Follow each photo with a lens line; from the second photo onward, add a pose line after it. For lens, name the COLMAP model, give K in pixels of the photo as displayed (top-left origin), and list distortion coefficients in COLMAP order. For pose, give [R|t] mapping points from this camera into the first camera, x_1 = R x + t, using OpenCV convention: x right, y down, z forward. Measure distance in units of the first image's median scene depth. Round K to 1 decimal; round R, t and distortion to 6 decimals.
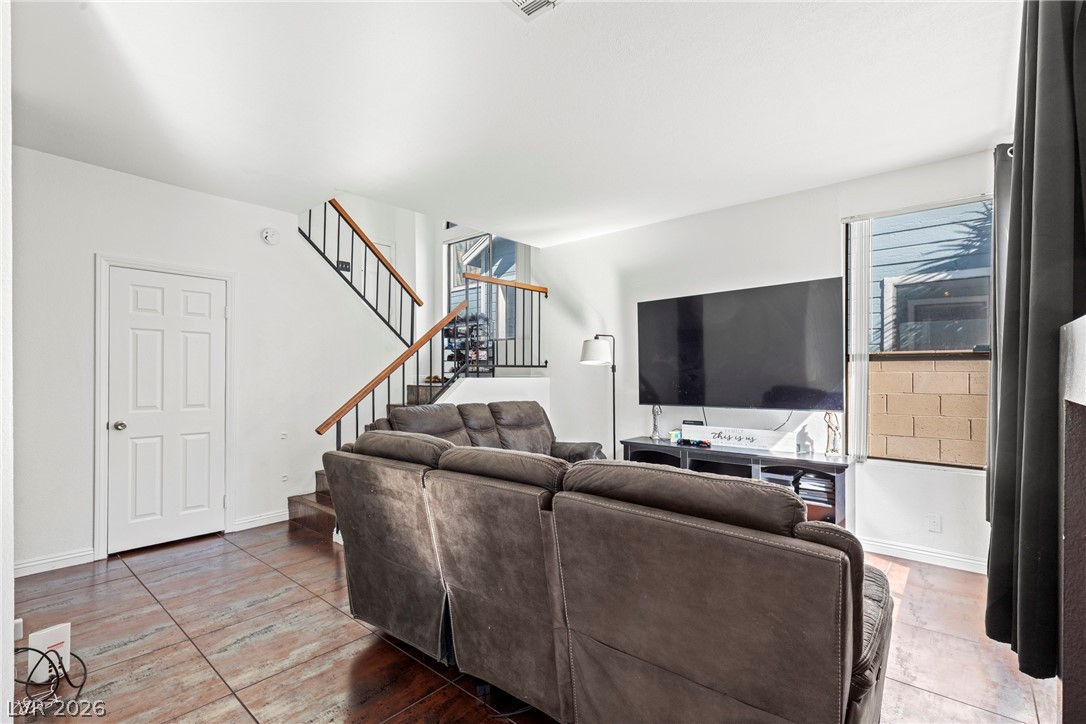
lens RADIAL K [[490.2, 0, 563.9], [0, 490.2, 376.4], [0, 0, 1]] dist [0.006456, -0.002468]
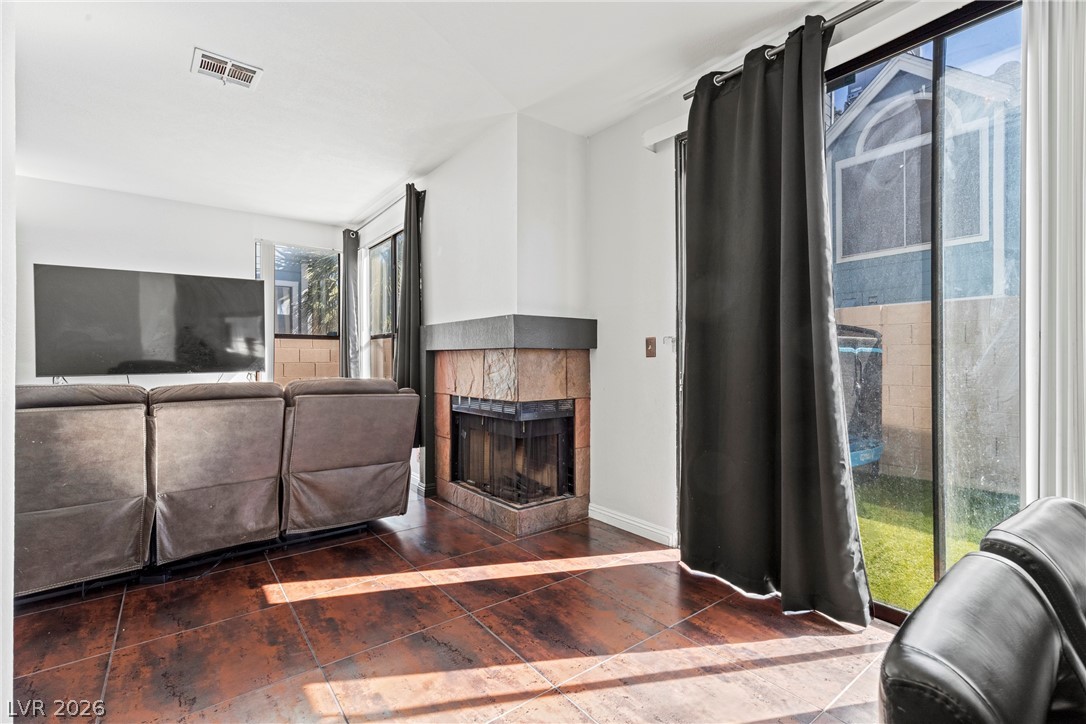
lens RADIAL K [[490.2, 0, 545.2], [0, 490.2, 357.9], [0, 0, 1]] dist [0.006456, -0.002468]
pose [[0.210849, 0.002769, 0.977515, -0.649456], [0.007540, 0.999962, -0.004459, 0.041413], [-0.977490, 0.008311, 0.210820, -0.130845]]
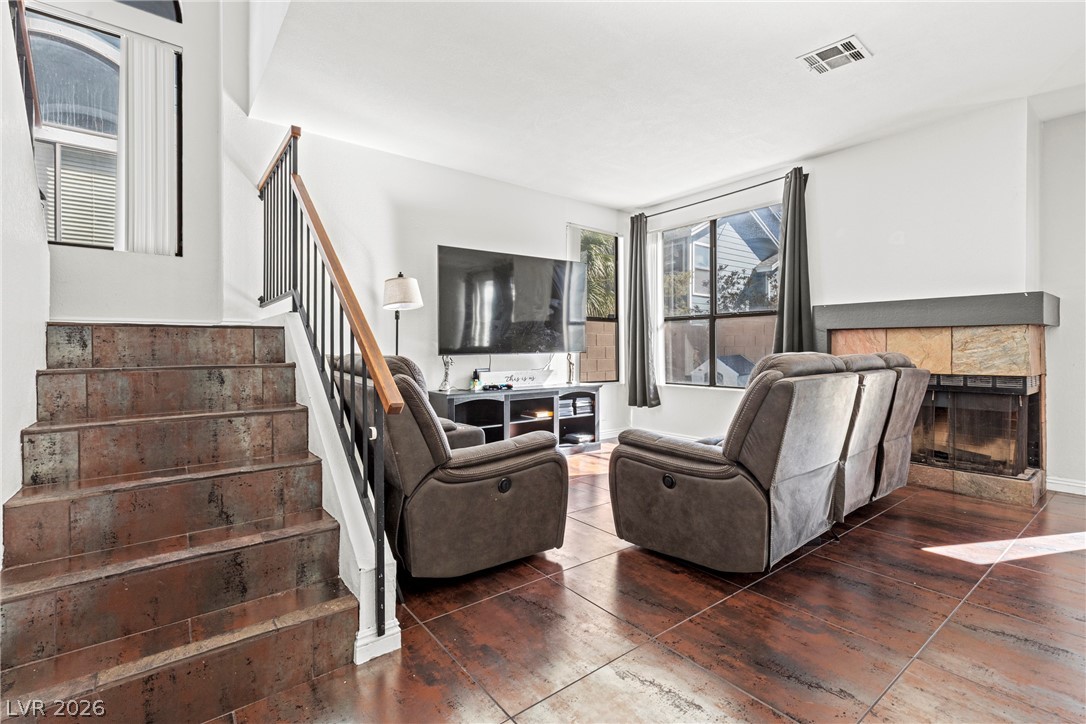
lens RADIAL K [[490.2, 0, 547.5], [0, 490.2, 346.2], [0, 0, 1]] dist [0.006456, -0.002468]
pose [[0.212088, 0.002790, 0.977247, -0.875257], [0.007206, 0.999964, -0.004419, 0.058118], [-0.977224, 0.007979, 0.212060, 0.762862]]
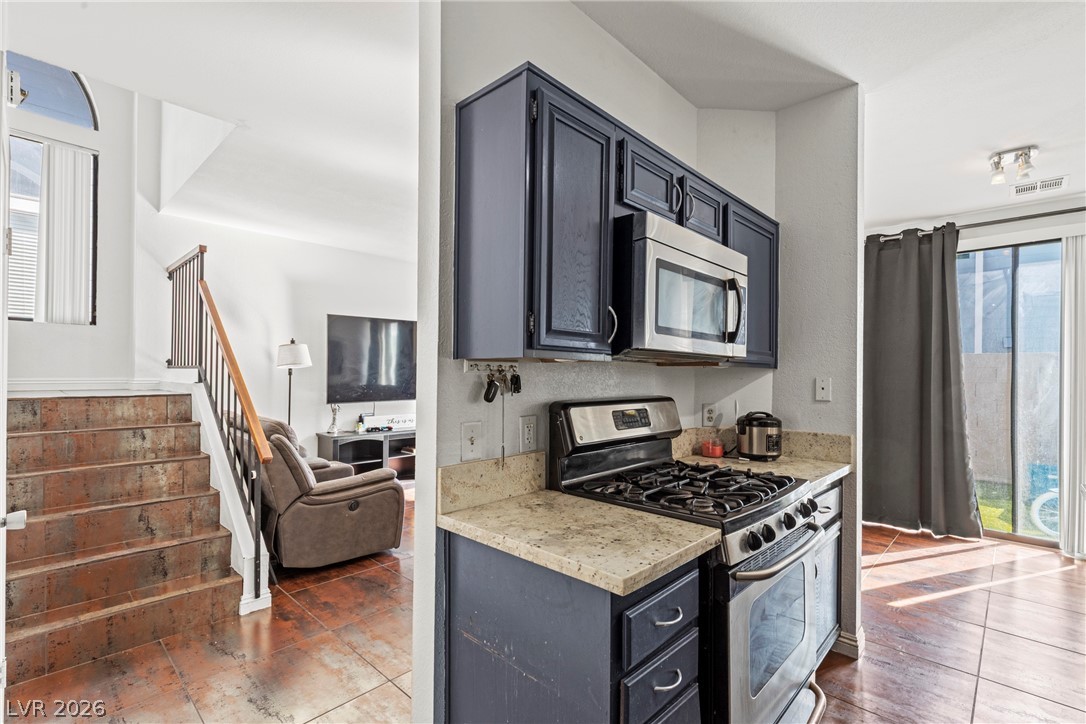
lens RADIAL K [[490.2, 0, 550.6], [0, 490.2, 371.5], [0, 0, 1]] dist [0.006456, -0.002468]
pose [[0.059729, 0.005128, 0.998201, -1.183393], [-0.004269, 0.999979, -0.004882, -0.019297], [-0.998206, -0.003970, 0.059750, 0.524069]]
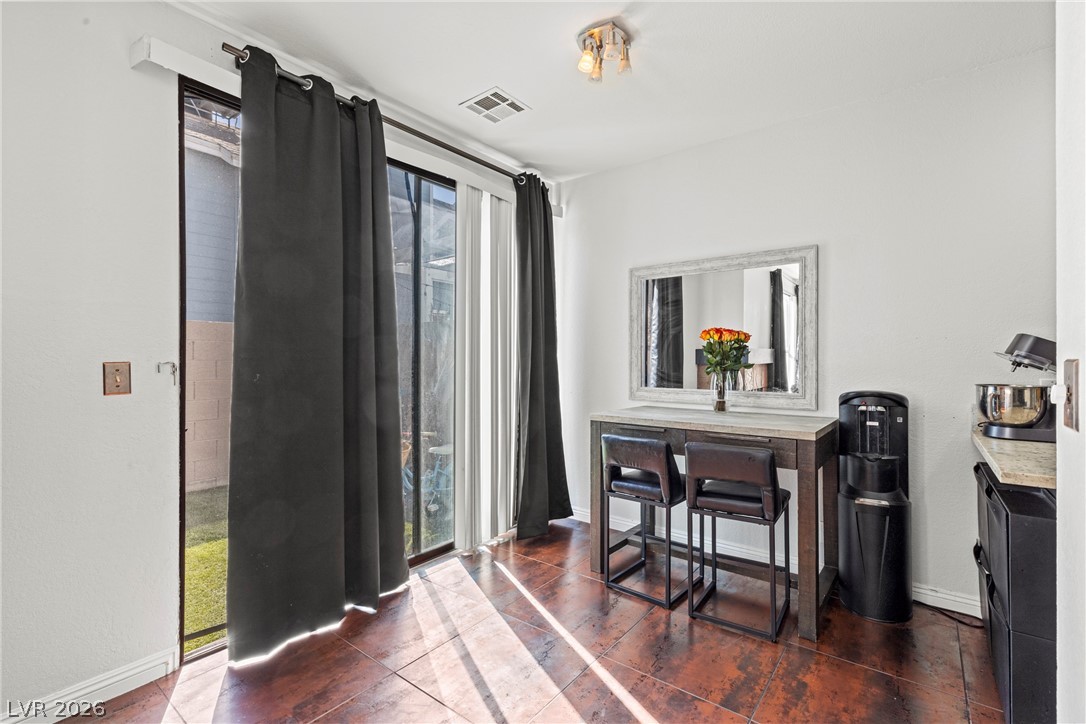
lens RADIAL K [[490.2, 0, 542.0], [0, 490.2, 357.7], [0, 0, 1]] dist [0.006456, -0.002468]
pose [[-0.999555, 0.002061, -0.029747, -0.219553], [0.002064, 0.999998, -0.000090, 0.000599], [0.029747, -0.000152, -0.999557, 0.394442]]
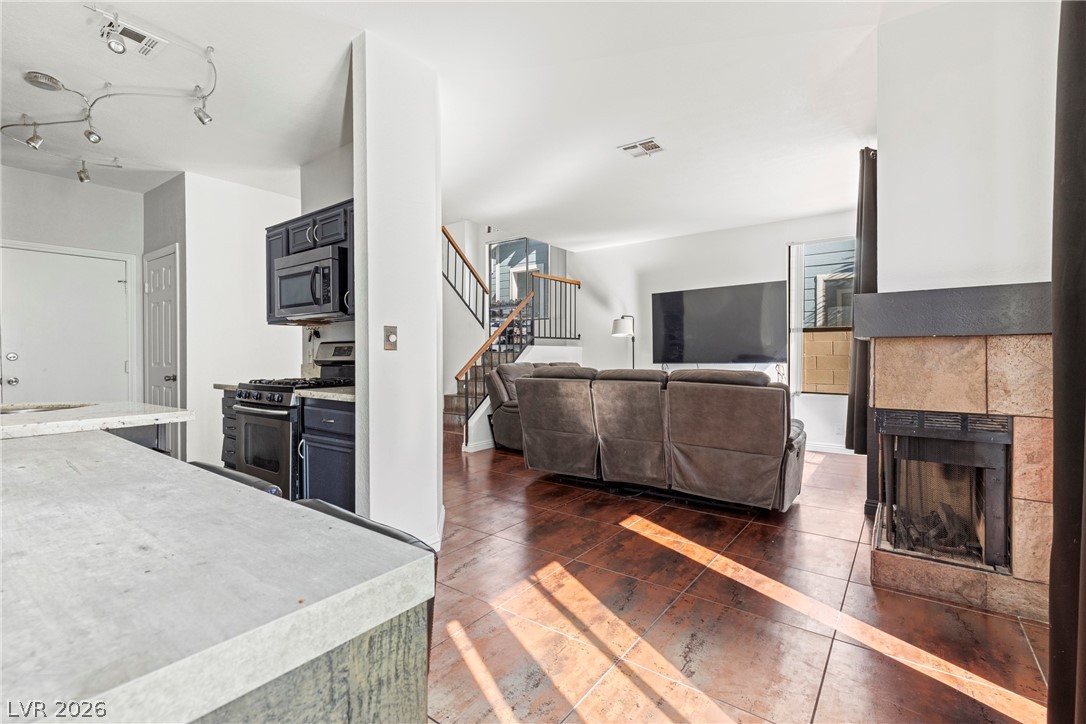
lens RADIAL K [[490.2, 0, 551.1], [0, 490.2, 356.9], [0, 0, 1]] dist [0.006456, -0.002468]
pose [[0.998119, -0.002498, 0.061257, -0.289467], [0.002490, 0.999997, 0.000207, 0.044707], [-0.061258, -0.000055, 0.998122, -0.535844]]
